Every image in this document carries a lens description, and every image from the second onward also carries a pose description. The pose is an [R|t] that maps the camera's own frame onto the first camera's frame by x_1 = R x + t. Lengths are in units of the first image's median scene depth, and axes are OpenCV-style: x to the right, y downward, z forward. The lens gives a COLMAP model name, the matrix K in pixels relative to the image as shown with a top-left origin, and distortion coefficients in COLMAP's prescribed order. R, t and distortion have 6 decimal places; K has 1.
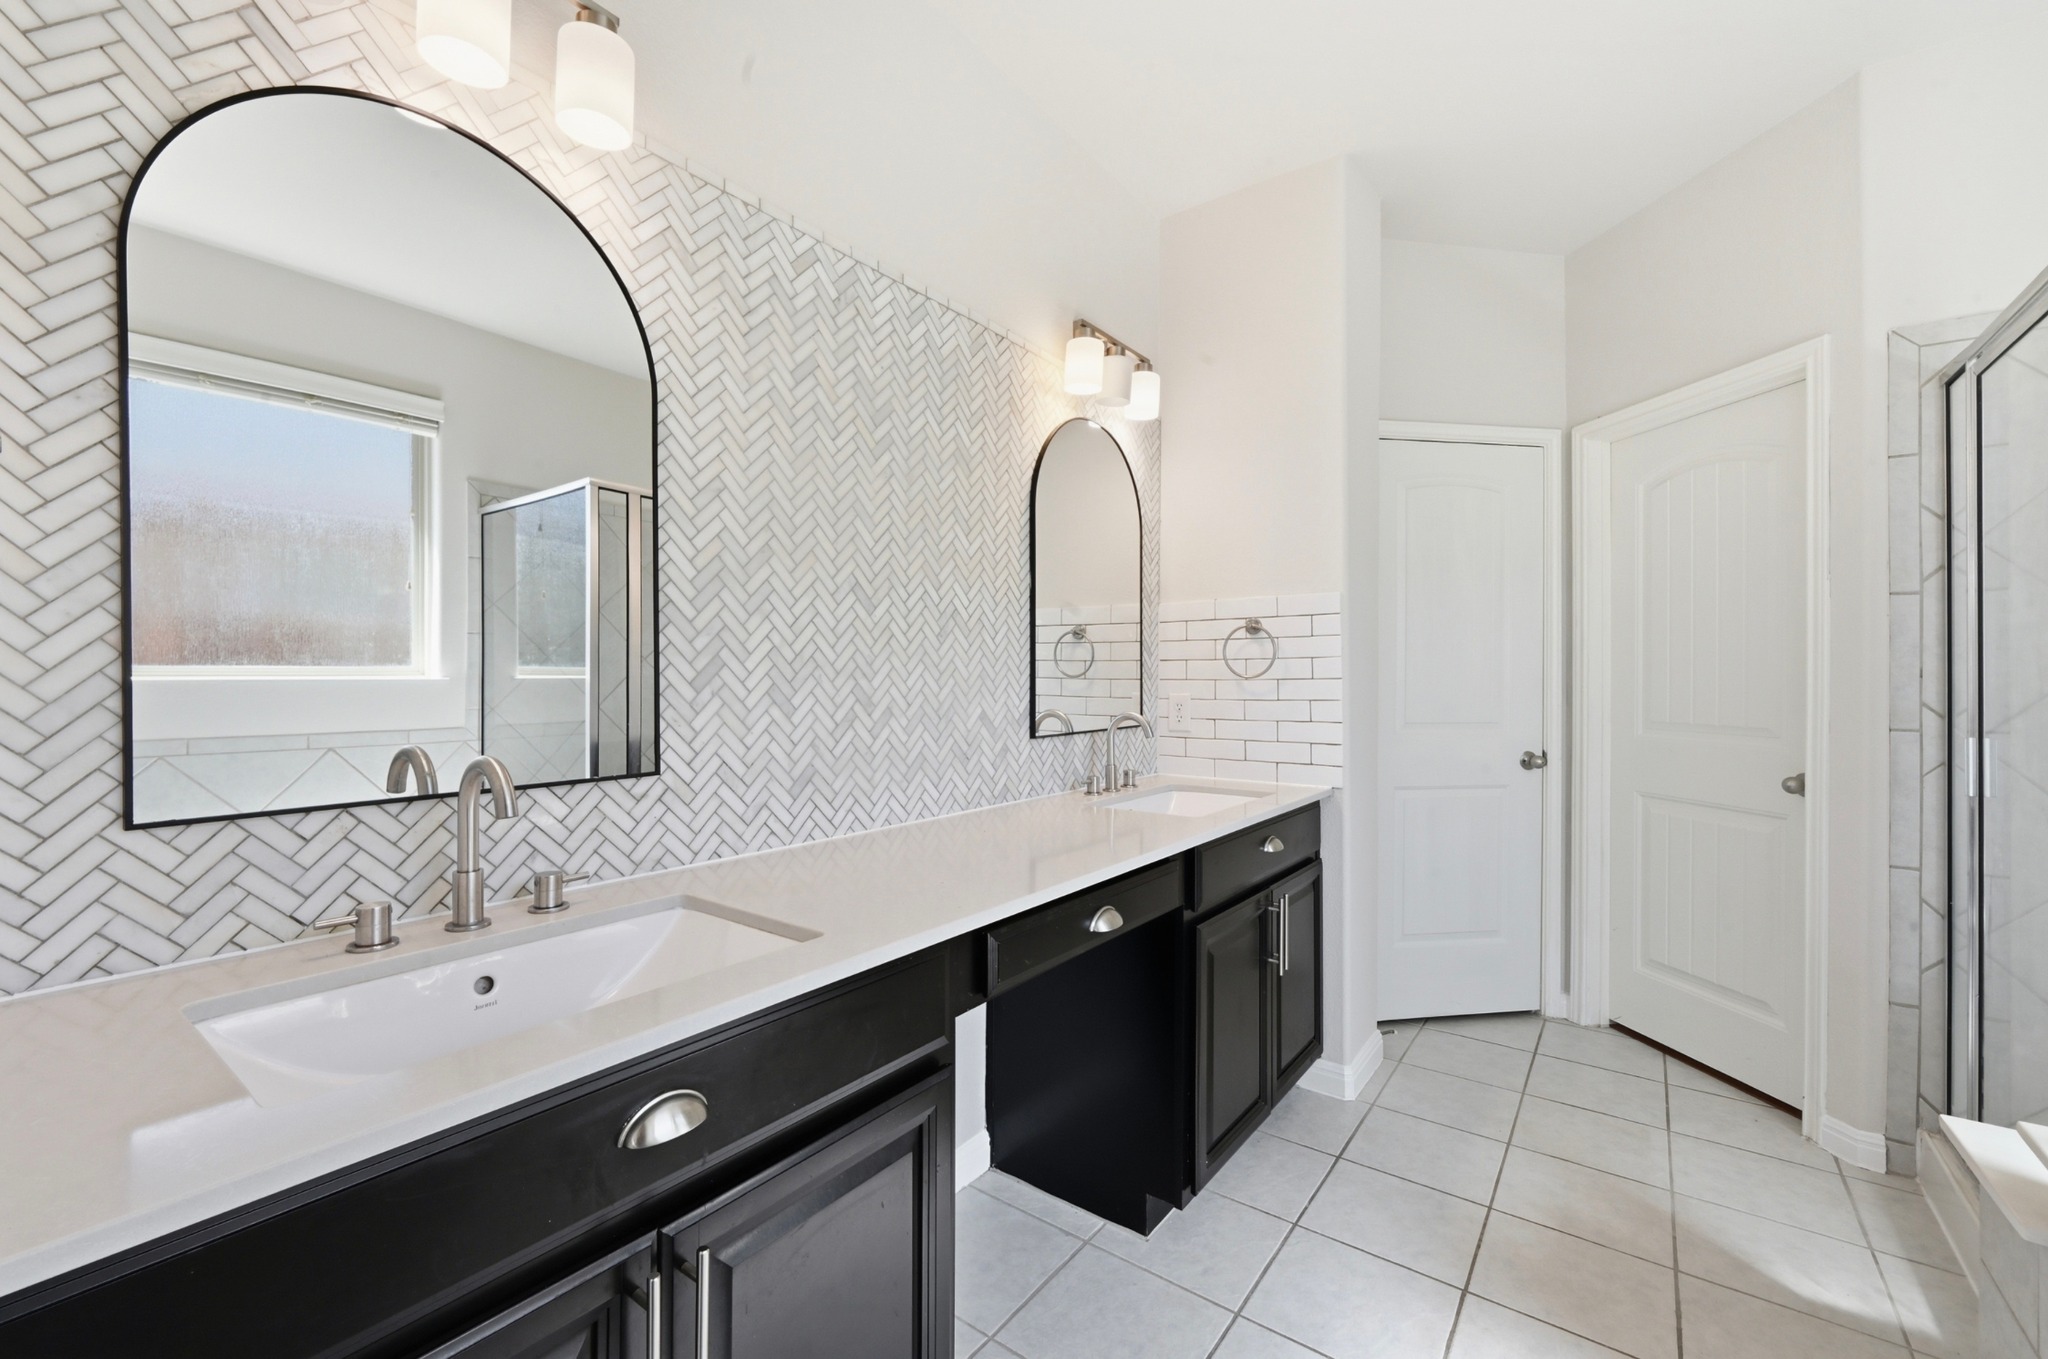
lens RADIAL K [[839.9, 0, 1030.4], [0, 839.9, 677.1], [0, 0, 1]] dist [0.002634, 0.001218]
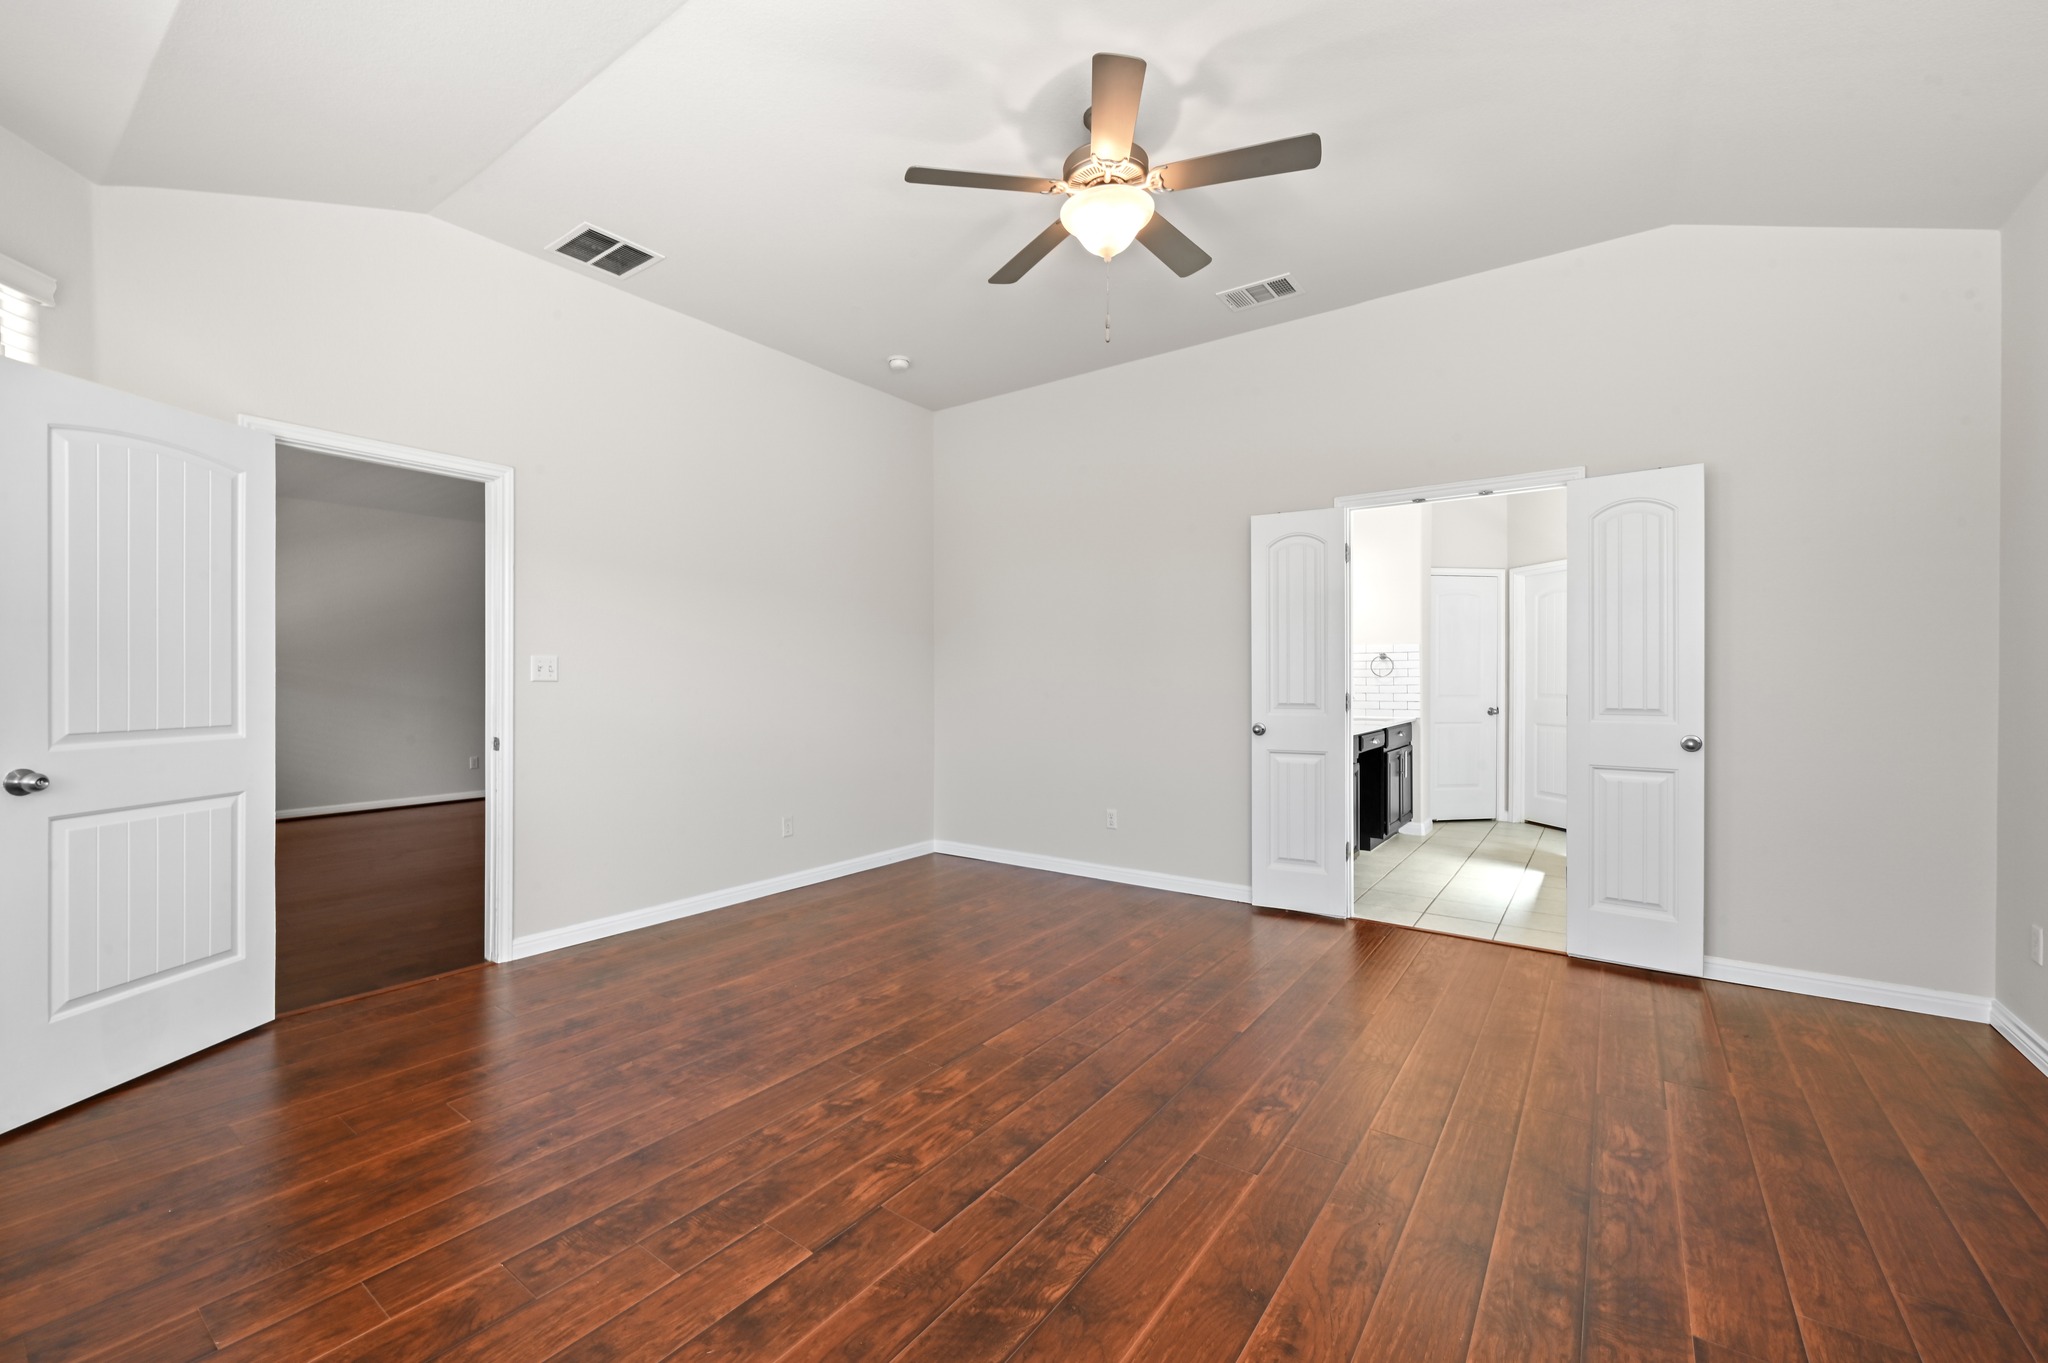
lens RADIAL K [[839.9, 0, 1017.4], [0, 839.9, 679.2], [0, 0, 1]] dist [0.002634, 0.001218]
pose [[0.999950, -0.002953, 0.009589, -0.931334], [0.002884, 0.999970, 0.007166, -0.013263], [-0.009609, -0.007138, 0.999928, -1.652361]]
